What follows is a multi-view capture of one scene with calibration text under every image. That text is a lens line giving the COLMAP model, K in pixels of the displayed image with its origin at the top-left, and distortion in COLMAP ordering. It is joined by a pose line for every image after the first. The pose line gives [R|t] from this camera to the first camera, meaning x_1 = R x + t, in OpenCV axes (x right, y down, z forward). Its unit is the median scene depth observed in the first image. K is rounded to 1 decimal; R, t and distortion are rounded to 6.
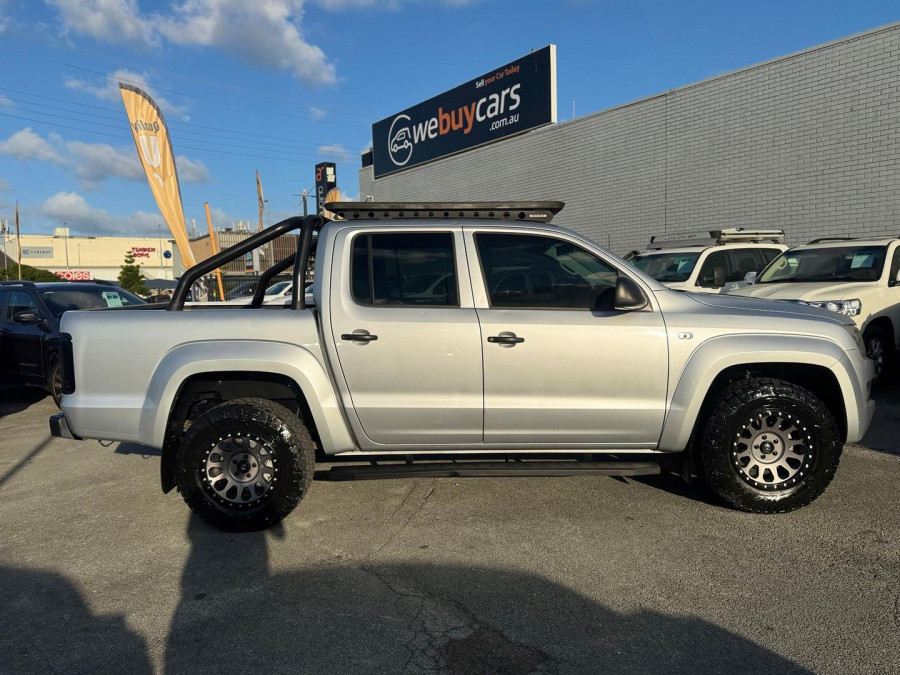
lens RADIAL K [[701.2, 0, 450.0], [0, 701.2, 337.5], [0, 0, 1]] dist [0.192255, -0.198709]
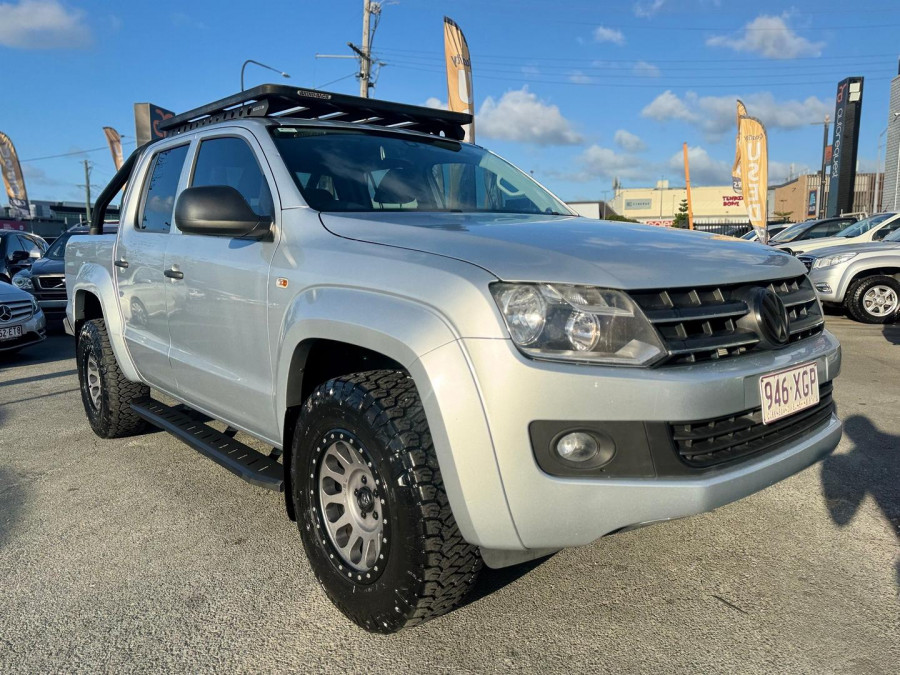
lens RADIAL K [[690.9, 0, 450.0], [0, 690.9, 337.5], [0, 0, 1]] dist [0.134299, -0.186227]
pose [[0.643120, 0.127699, -0.755043, 0.087455], [-0.074392, 0.991752, 0.104370, -0.003013], [0.762143, -0.010953, 0.647316, 0.071823]]
